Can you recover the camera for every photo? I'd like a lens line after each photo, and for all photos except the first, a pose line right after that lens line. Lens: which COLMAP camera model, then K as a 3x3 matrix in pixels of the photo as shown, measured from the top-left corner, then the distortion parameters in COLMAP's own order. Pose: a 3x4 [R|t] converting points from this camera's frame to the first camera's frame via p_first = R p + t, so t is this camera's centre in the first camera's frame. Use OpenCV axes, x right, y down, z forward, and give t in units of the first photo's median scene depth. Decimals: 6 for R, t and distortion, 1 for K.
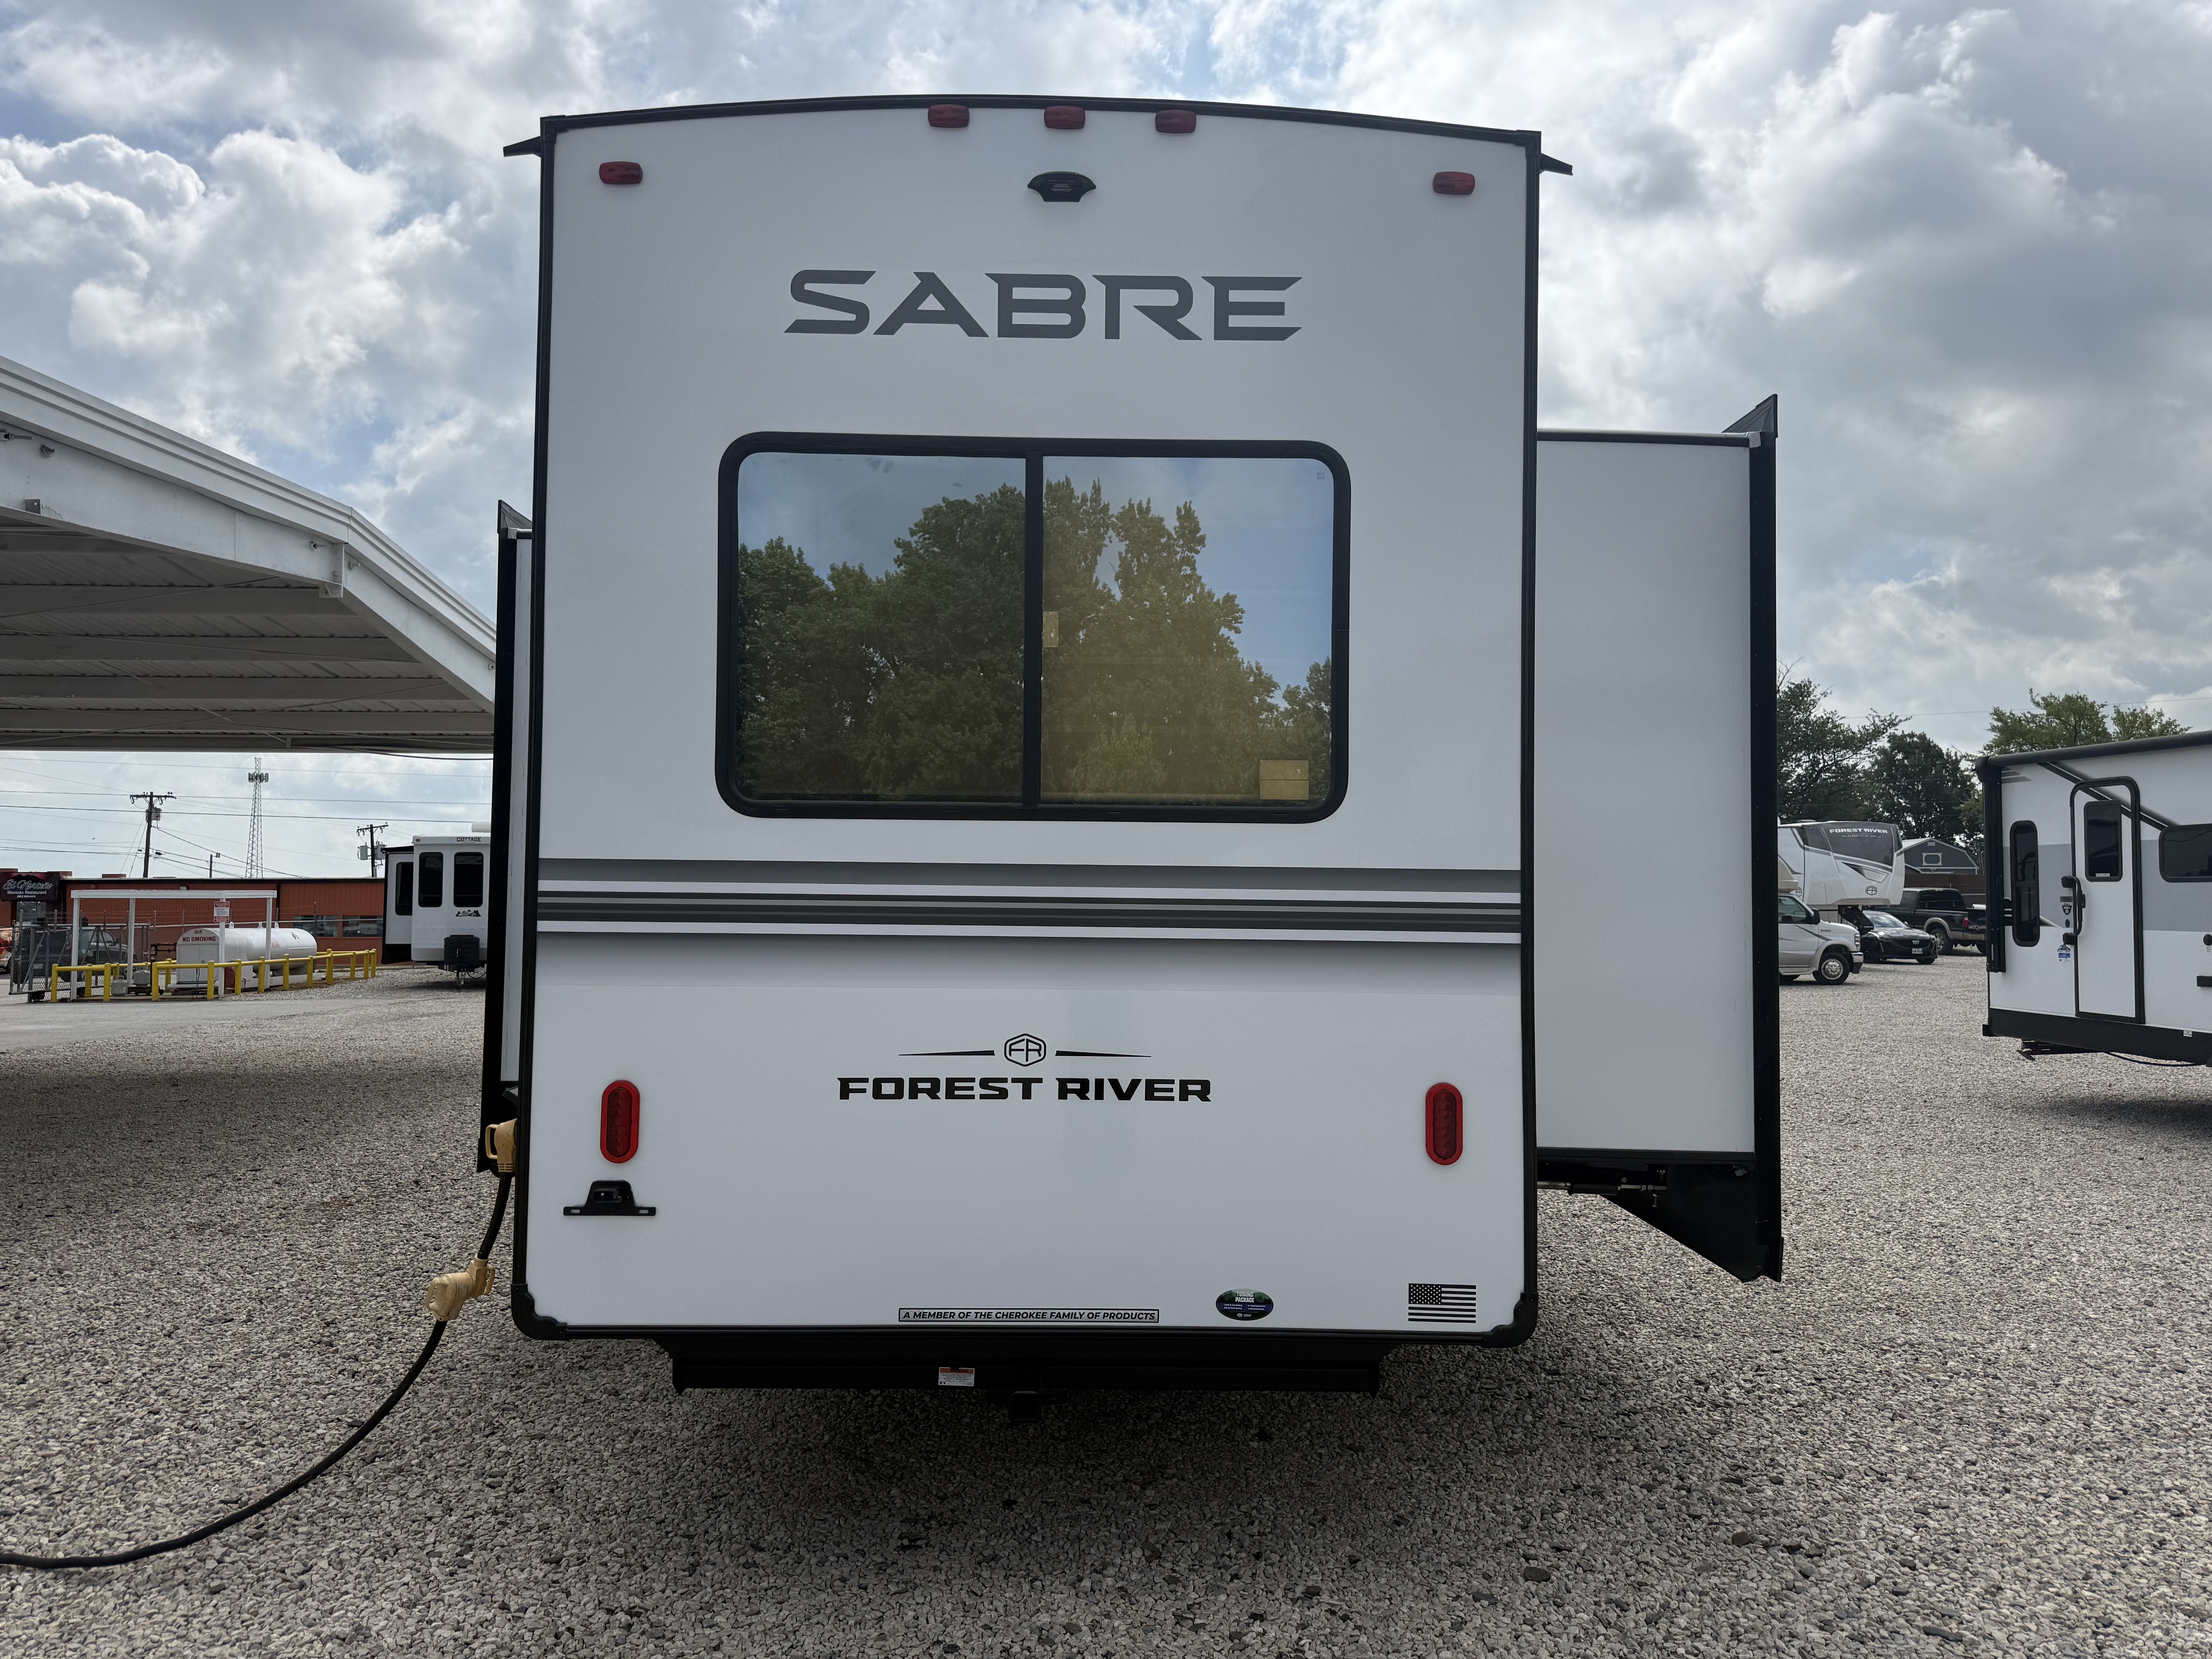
lens RADIAL K [[1593.7, 0, 1168.6], [0, 1593.7, 809.0], [0, 0, 1]] dist [0.070583, -0.082102]
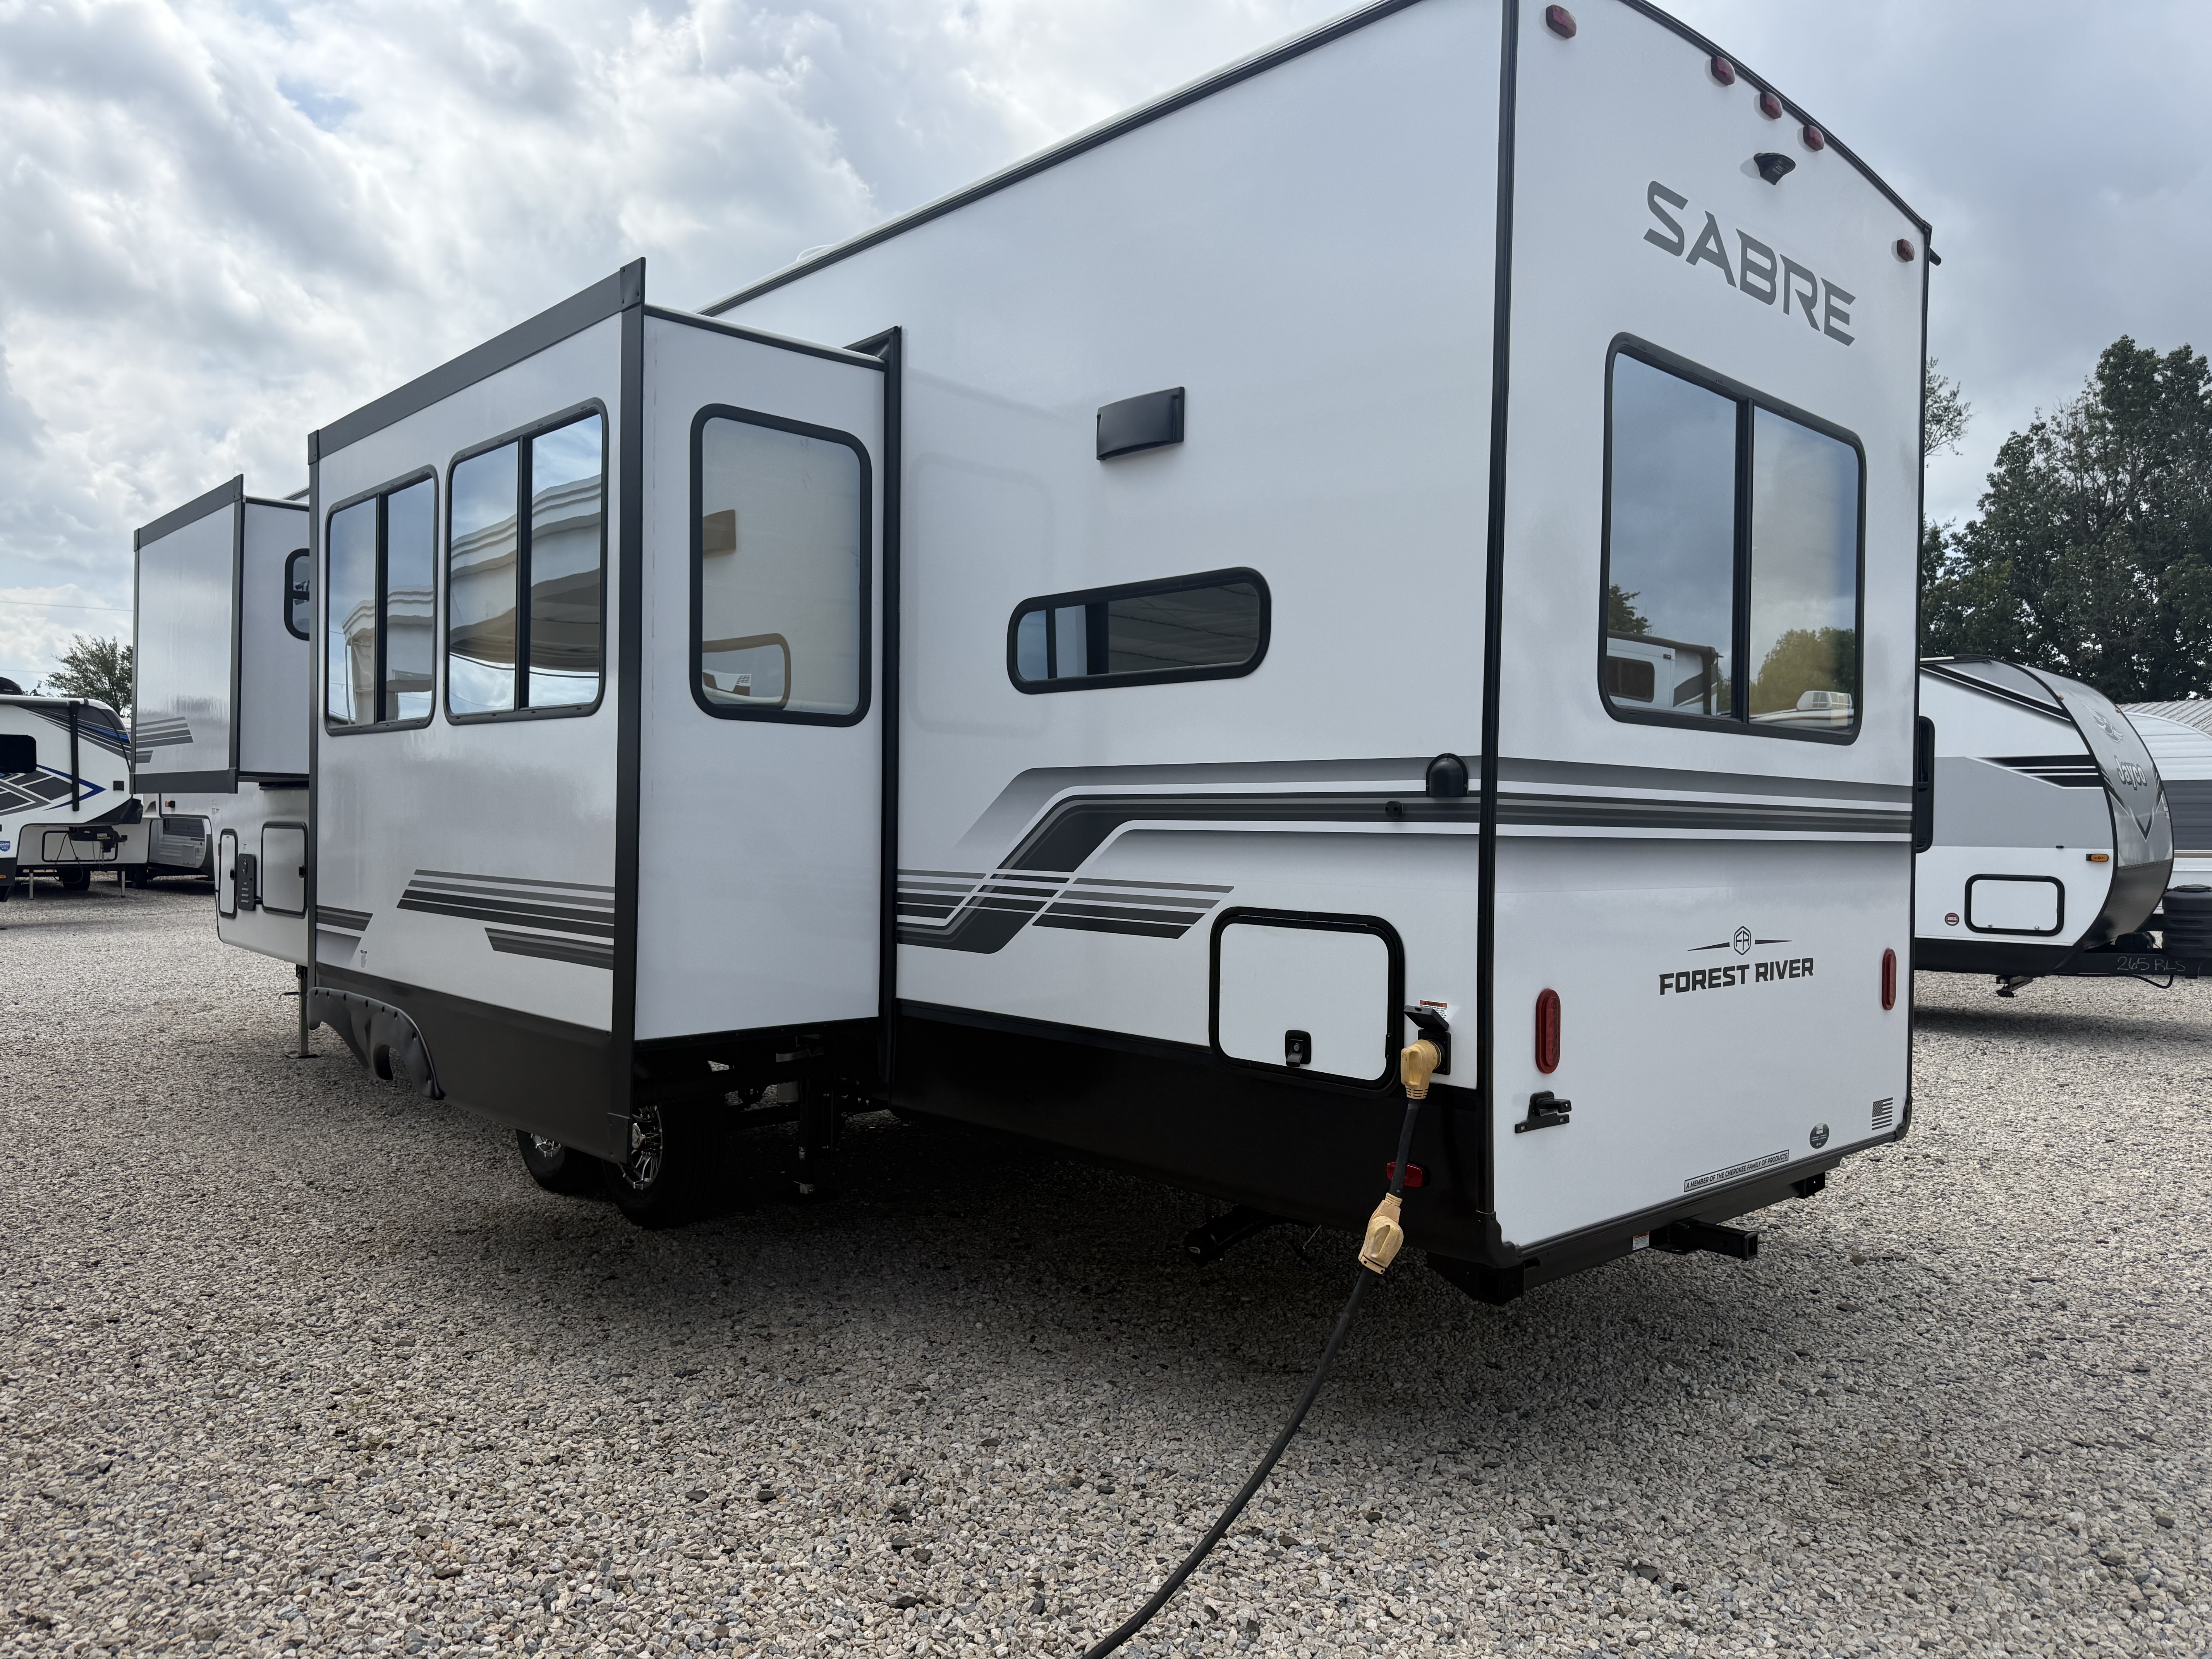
lens RADIAL K [[1558.7, 0, 1106.0], [0, 1558.7, 829.5], [0, 0, 1]] dist [0.114800, -0.174558]
pose [[0.728419, 0.000875, 0.685132, -0.101038], [-0.044287, 0.997968, 0.045811, 0.003547], [-0.683699, -0.063712, 0.726977, 0.042874]]
